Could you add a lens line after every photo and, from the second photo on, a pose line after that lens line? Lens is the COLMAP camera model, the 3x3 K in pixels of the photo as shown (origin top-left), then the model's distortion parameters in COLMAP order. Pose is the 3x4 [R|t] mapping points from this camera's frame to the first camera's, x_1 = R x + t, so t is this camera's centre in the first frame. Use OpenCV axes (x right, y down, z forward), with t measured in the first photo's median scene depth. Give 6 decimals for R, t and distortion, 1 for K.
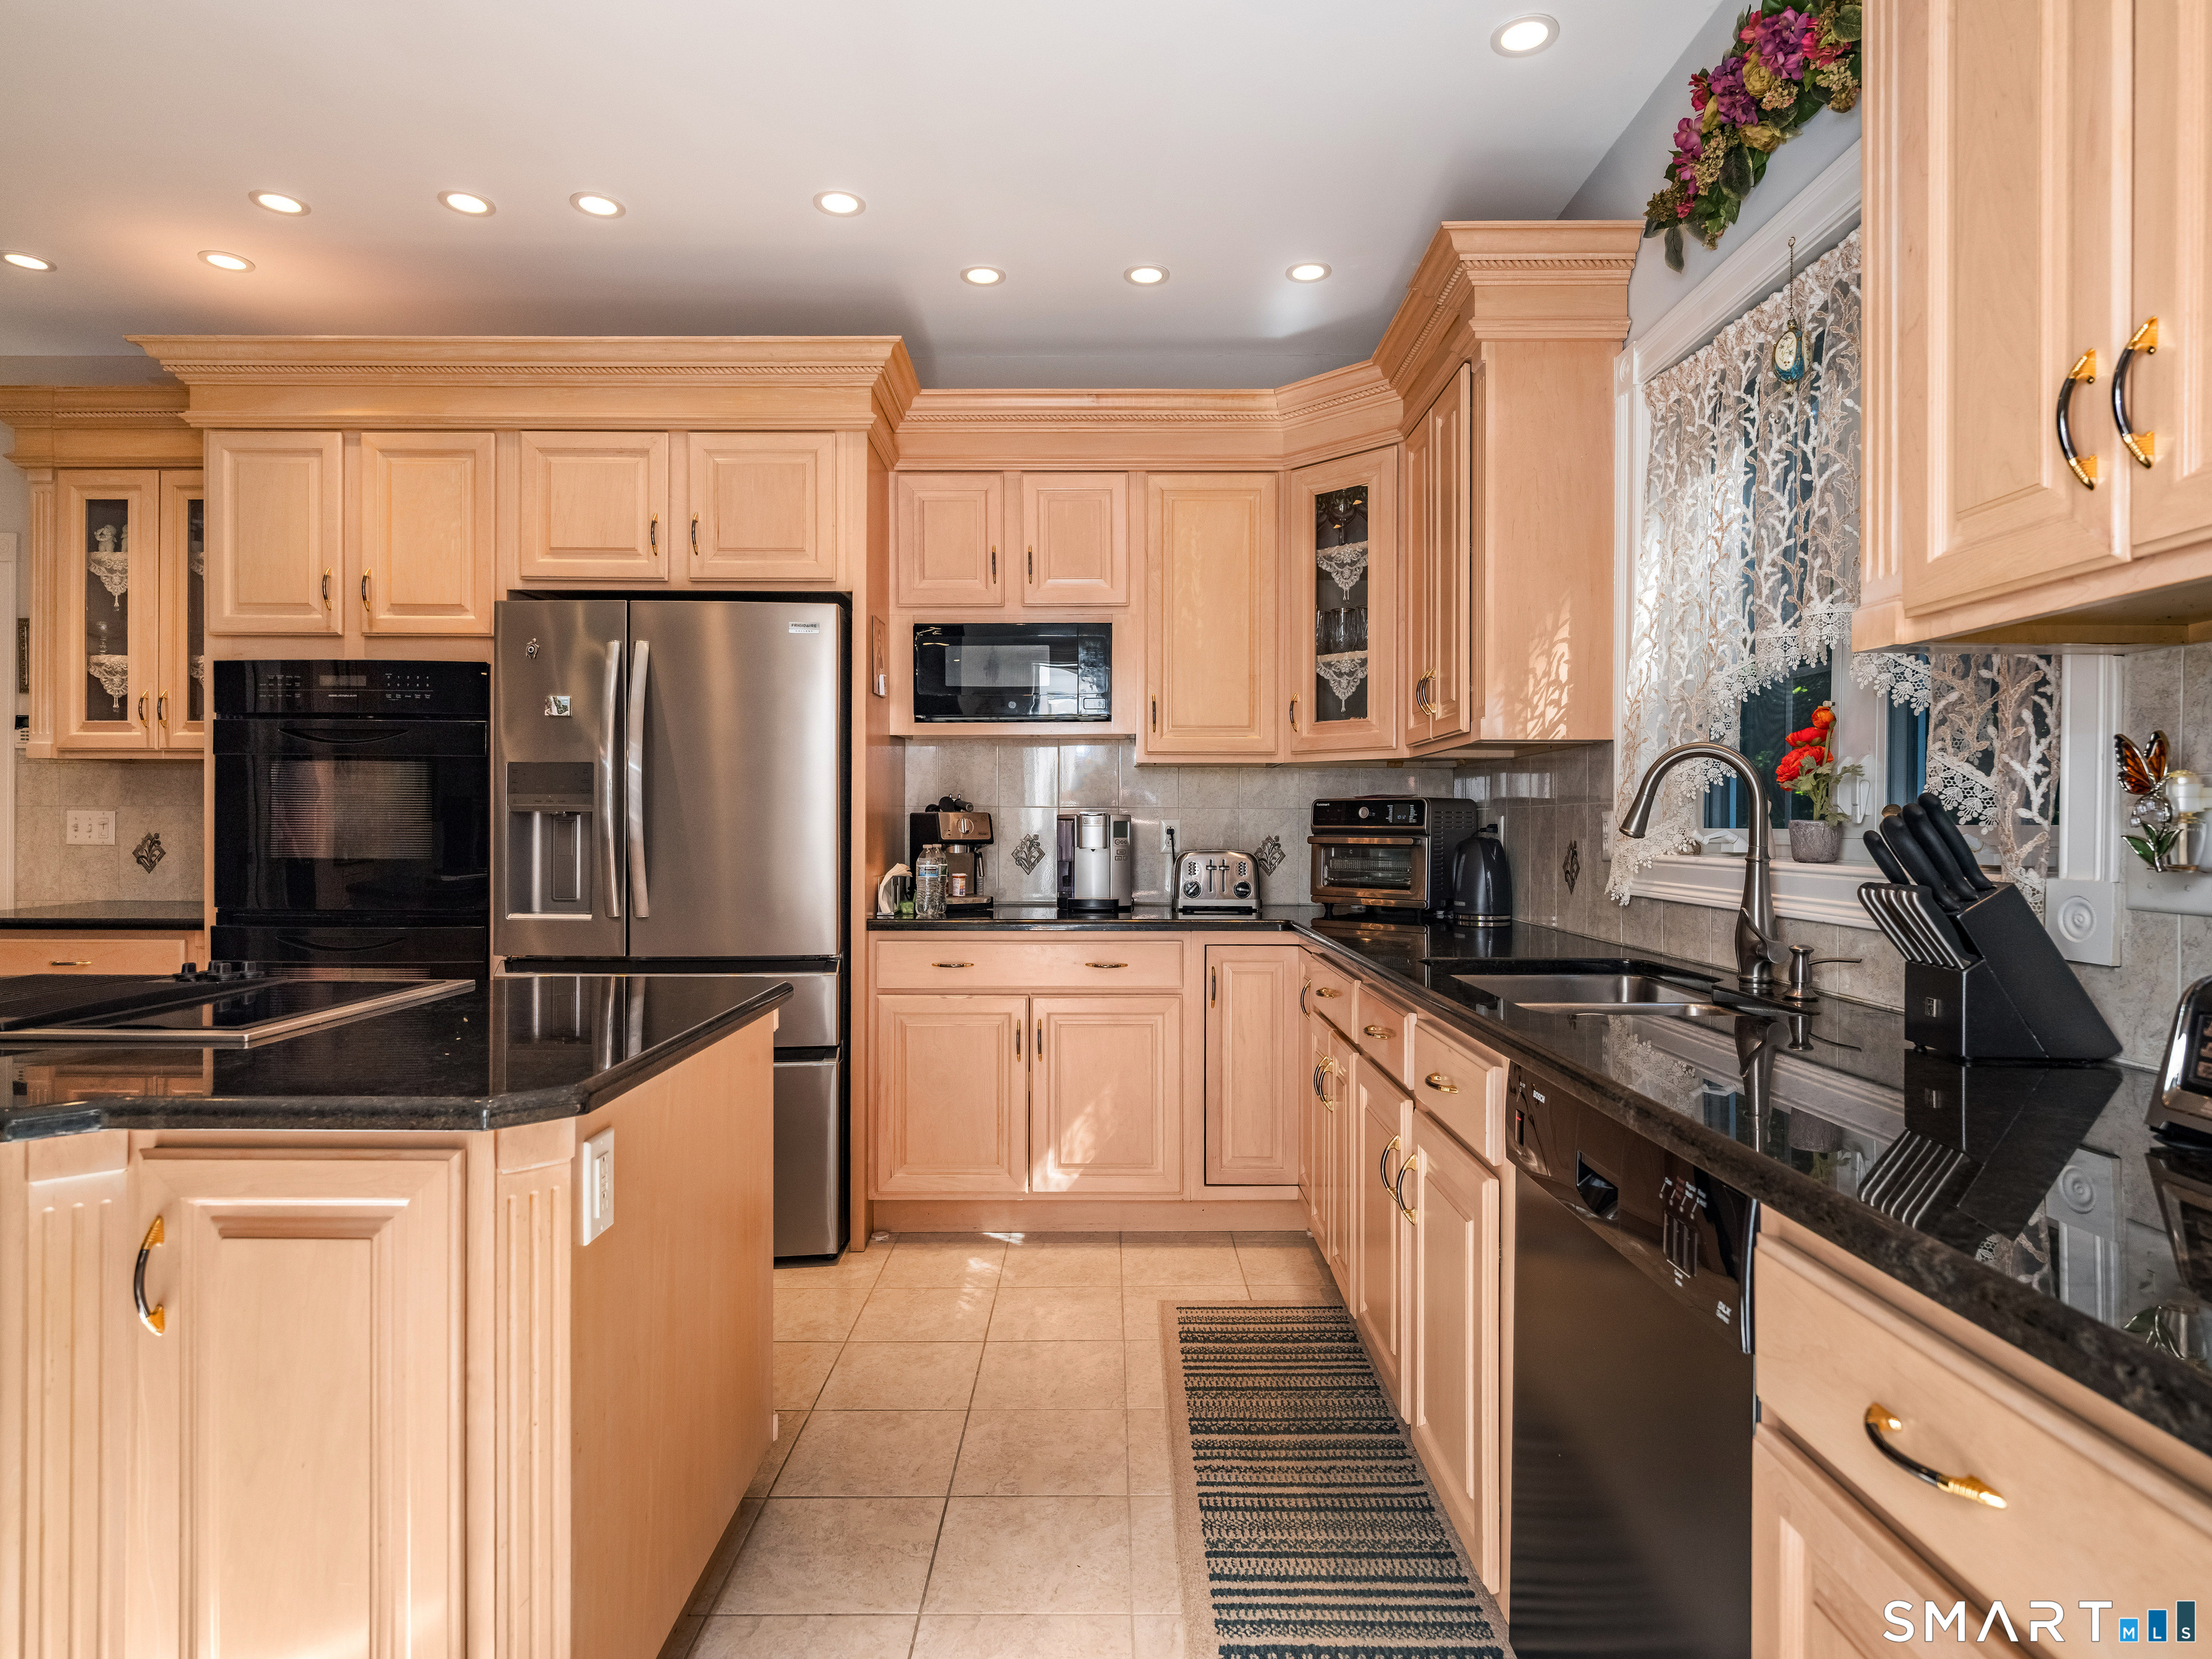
lens RADIAL K [[1206.8, 0, 1109.1], [0, 1206.8, 822.0], [0, 0, 1]] dist [-0.000223, -0.001327]
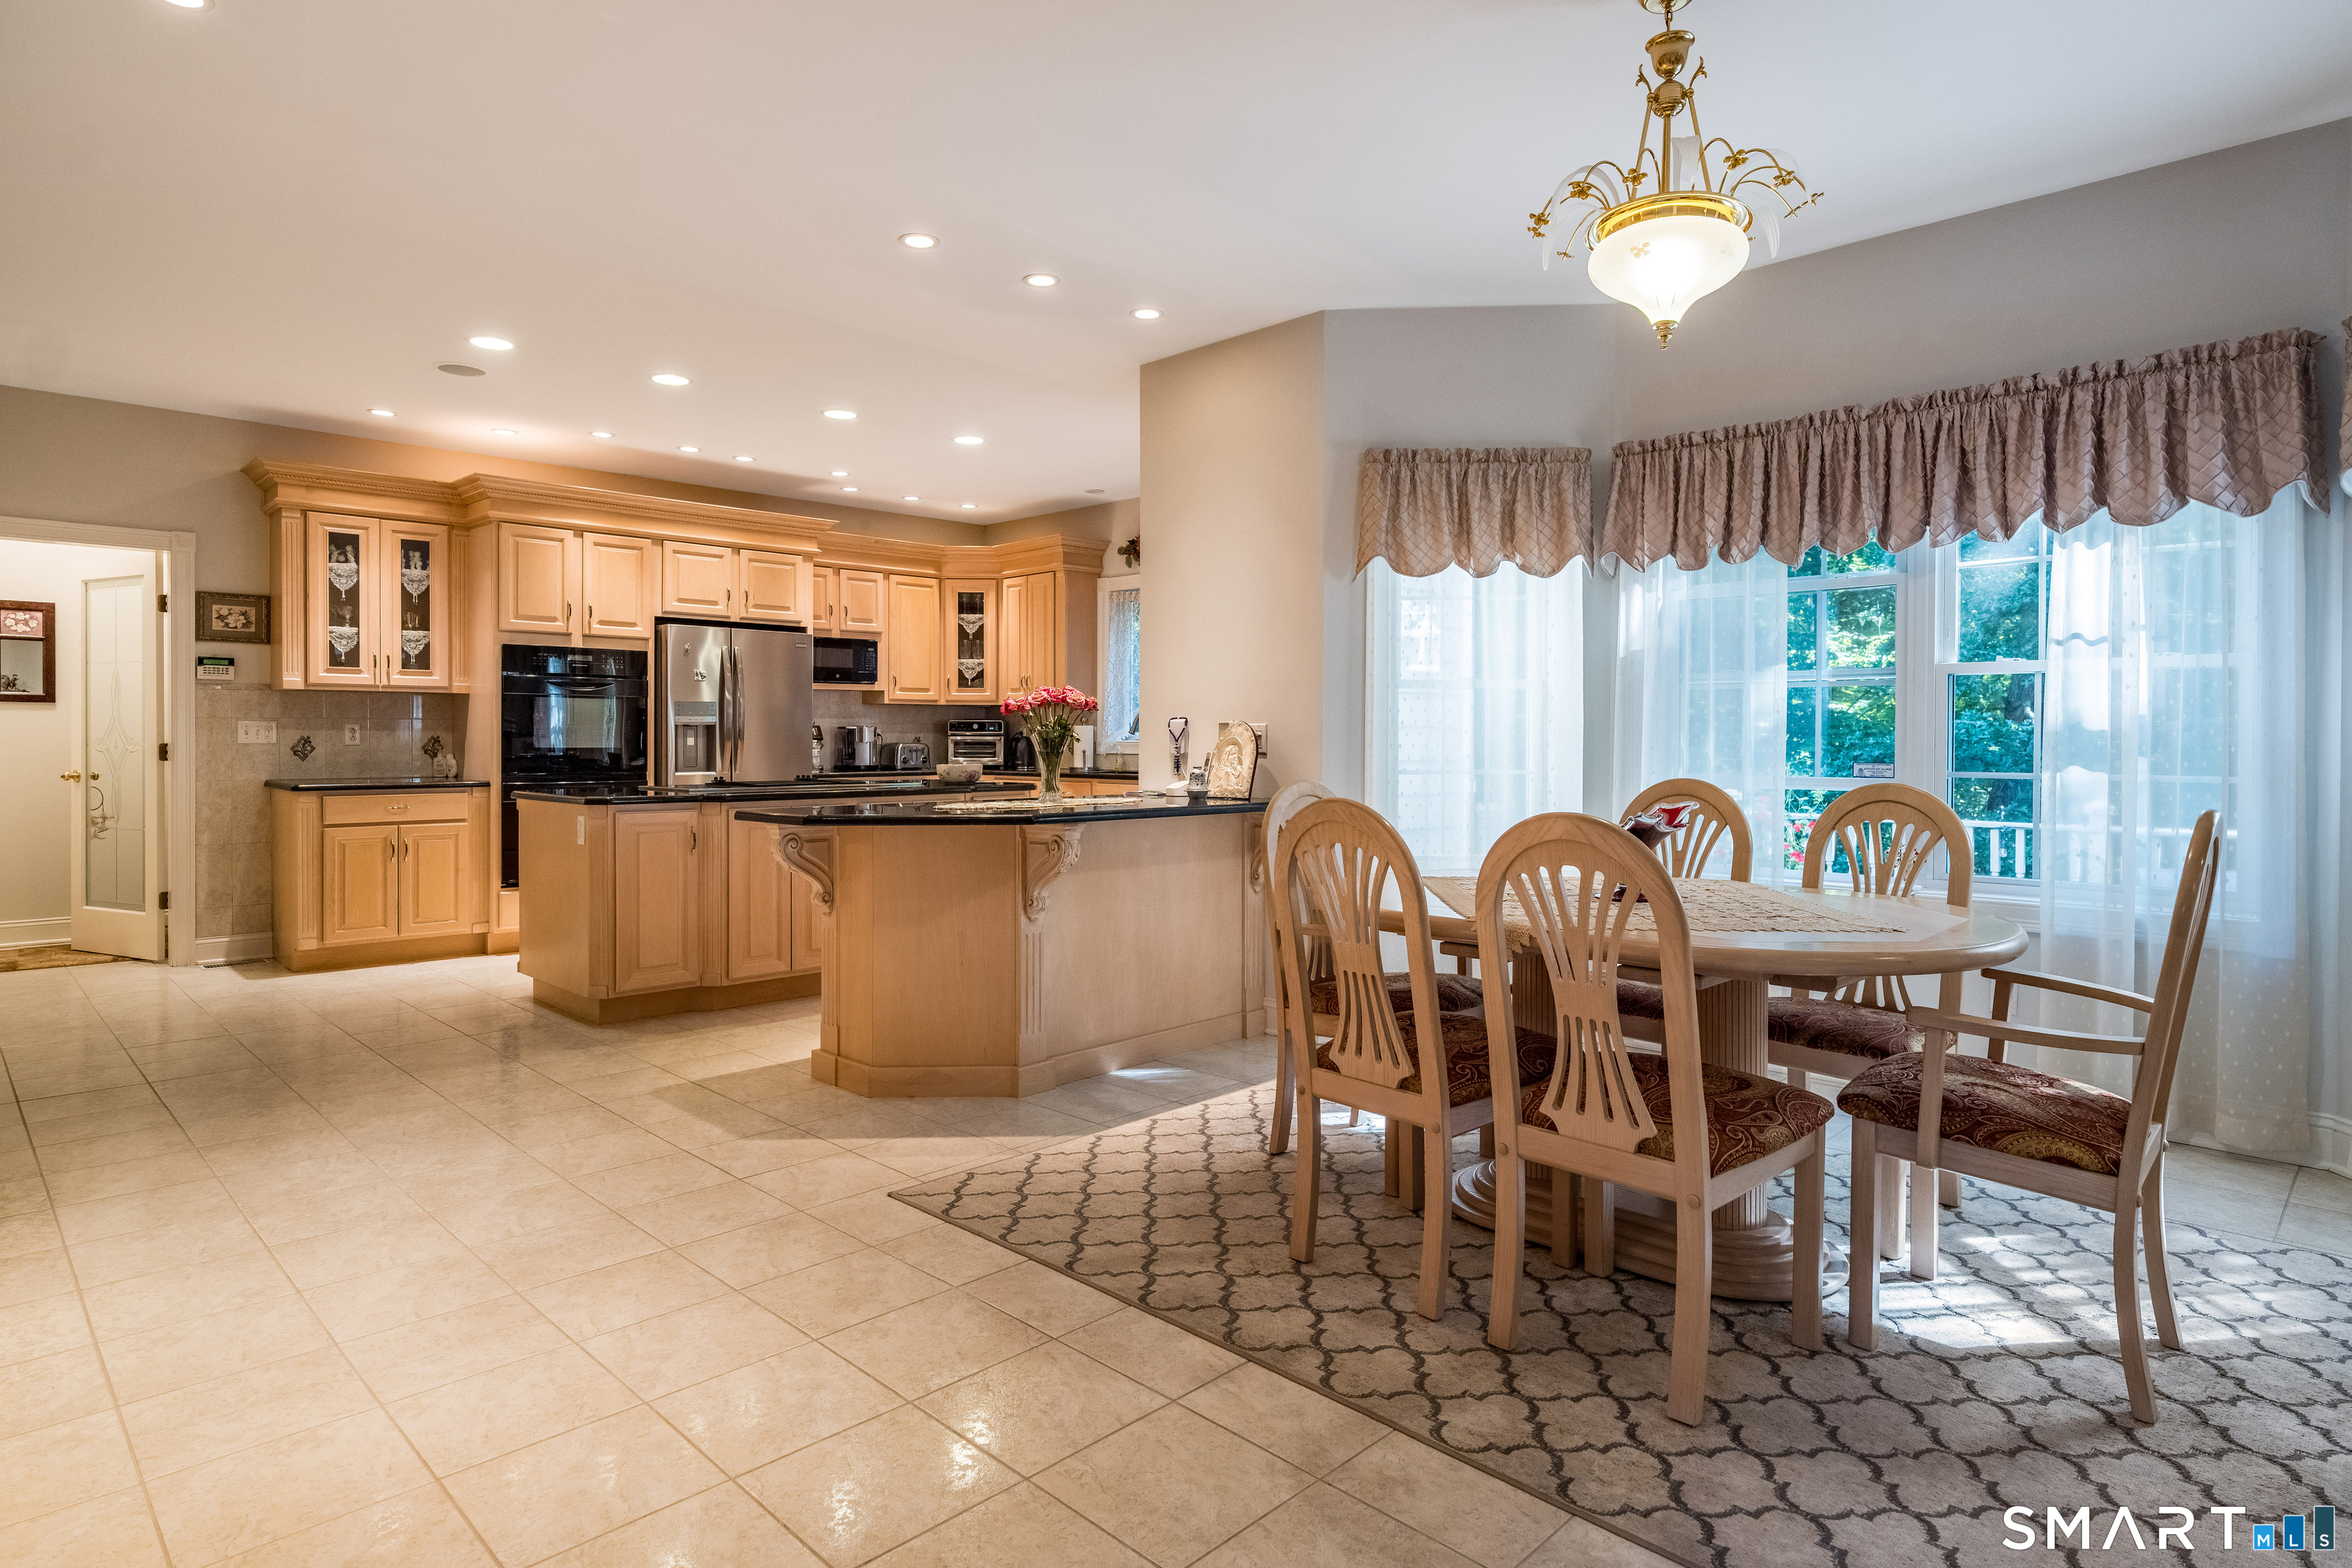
lens RADIAL K [[1278.8, 0, 1181.0], [0, 1278.8, 746.1], [0, 0, 1]] dist [0.005724, -0.008410]
pose [[0.700752, -0.006776, 0.713372, -1.321498], [0.000630, 0.999960, 0.008880, 0.009264], [-0.713404, -0.005773, 0.700729, -1.079114]]
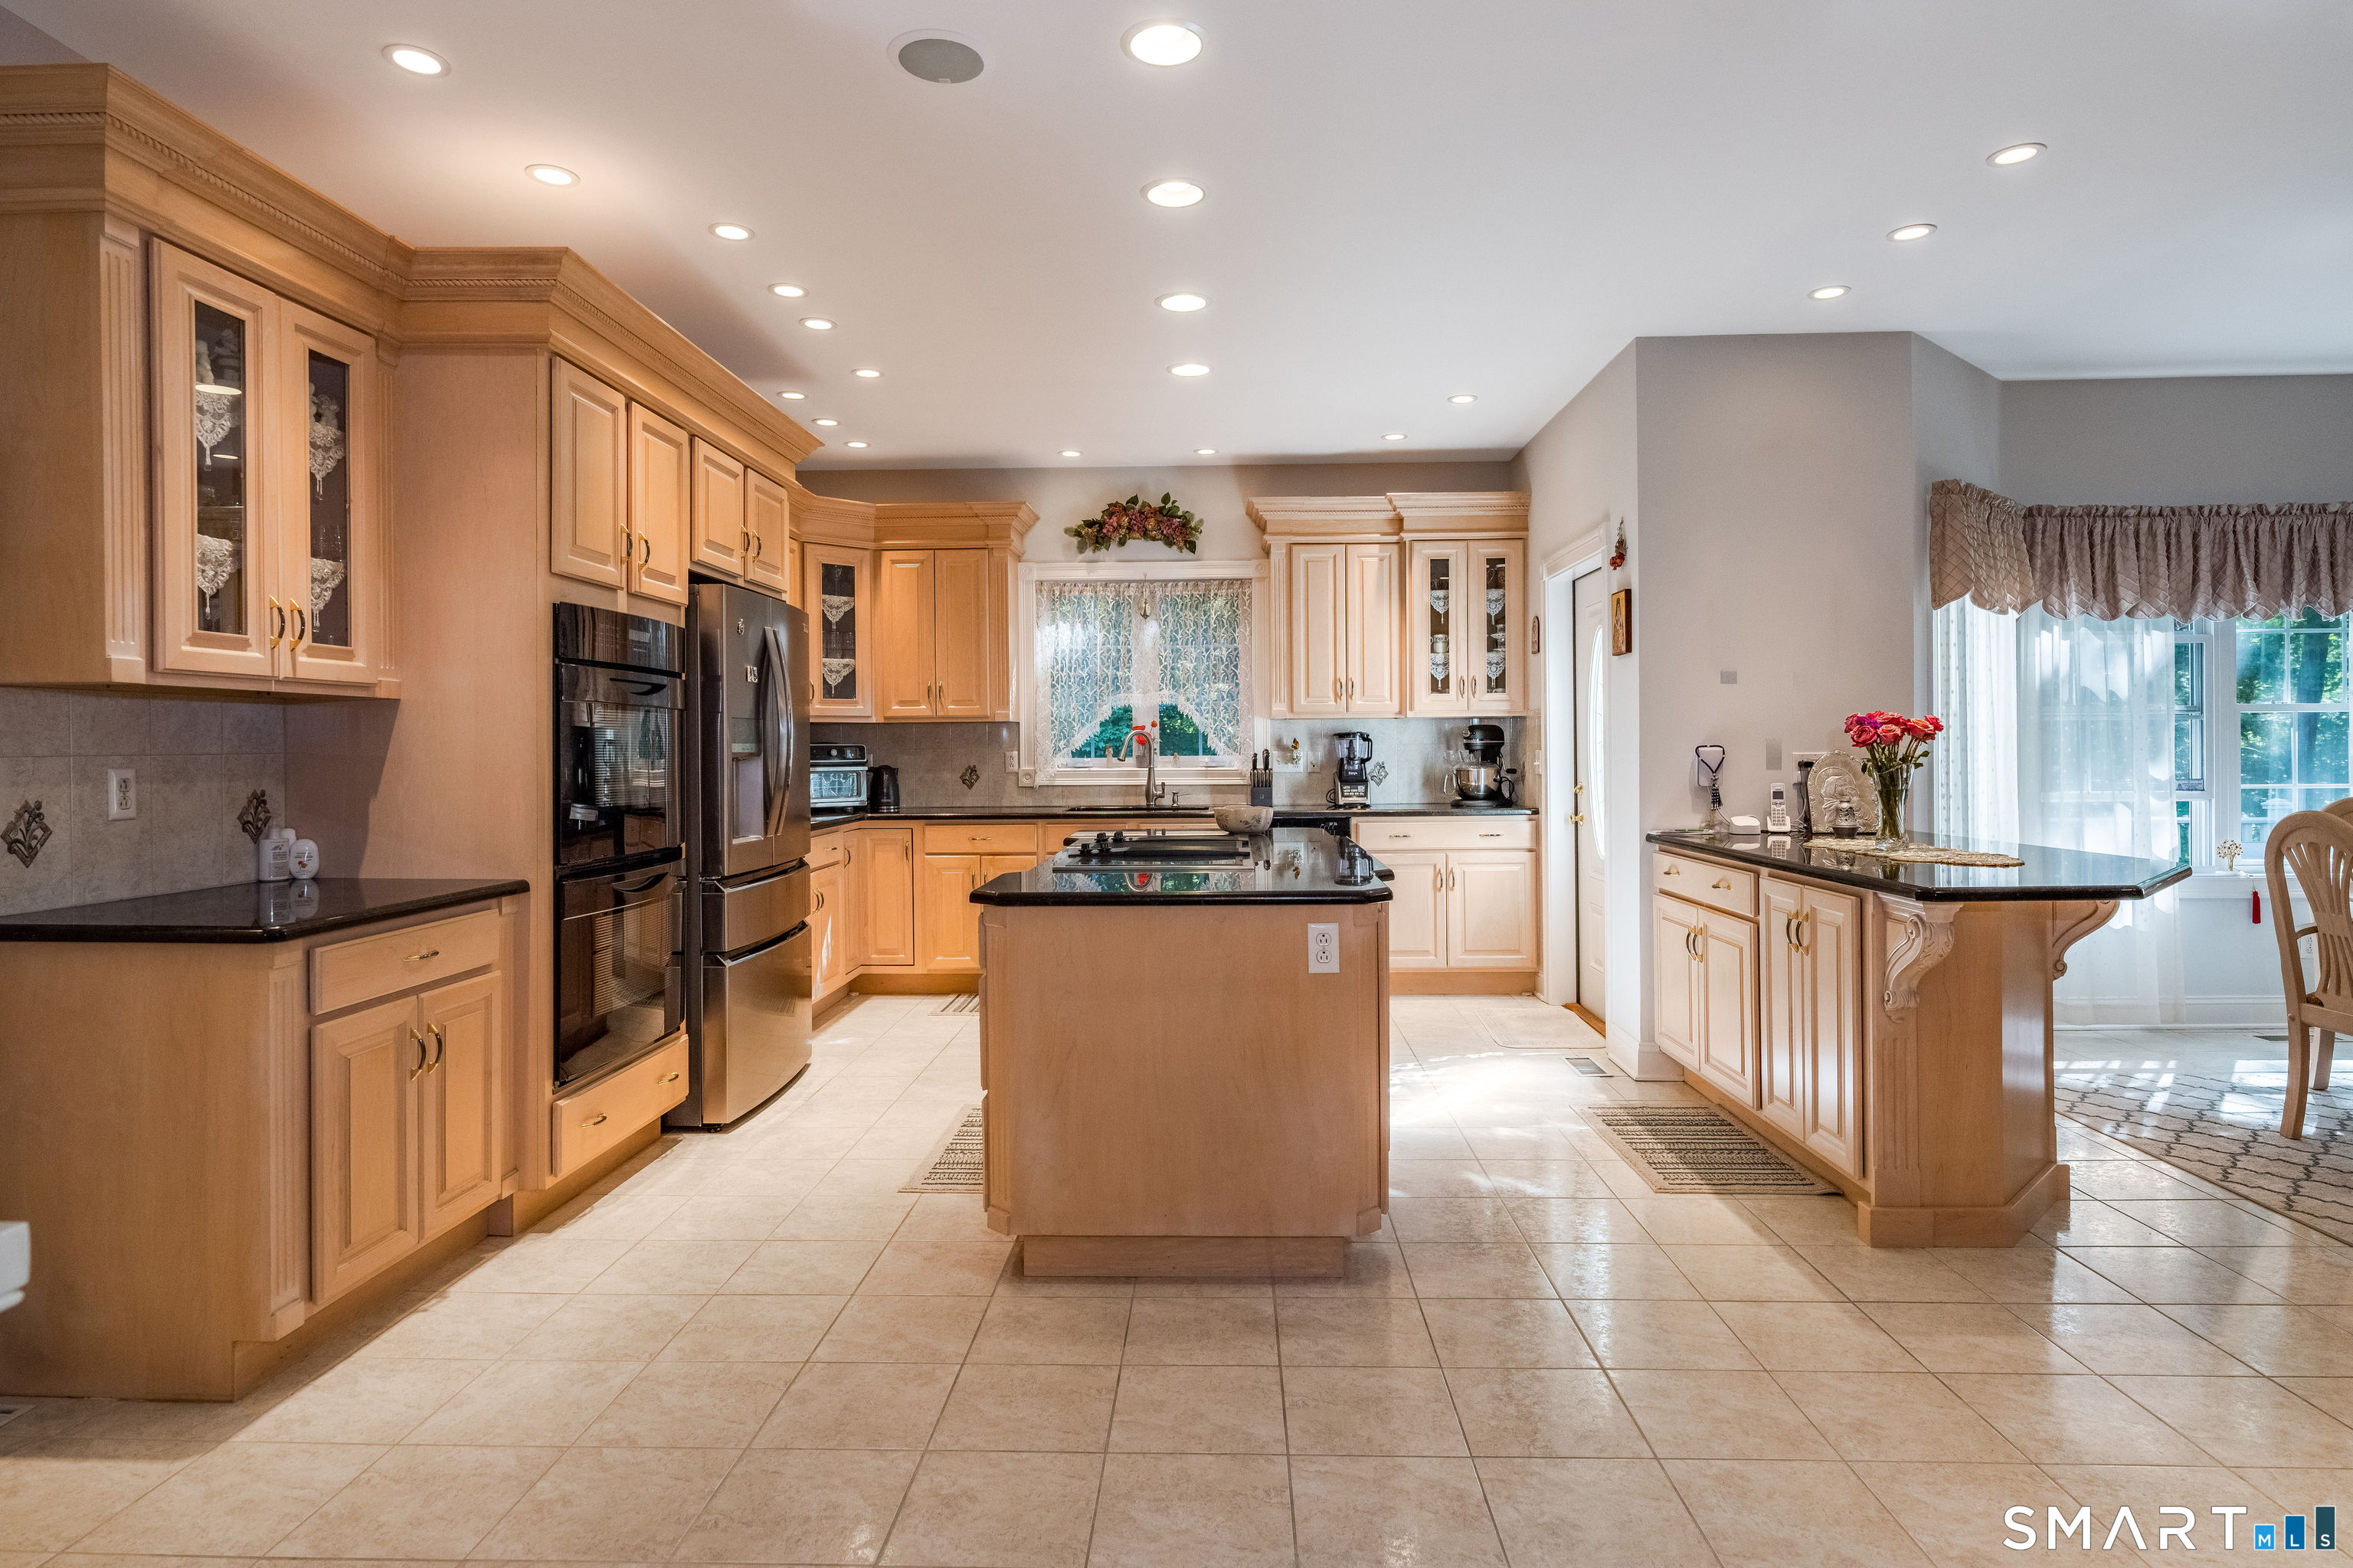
lens RADIAL K [[1279.4, 0, 1195.6], [0, 1279.4, 749.1], [0, 0, 1]] dist [0.005724, -0.008410]
pose [[0.023782, -0.005632, 0.999701, -1.598351], [0.003634, 0.999978, 0.005547, -0.020660], [-0.999711, 0.003501, 0.023802, 0.442030]]
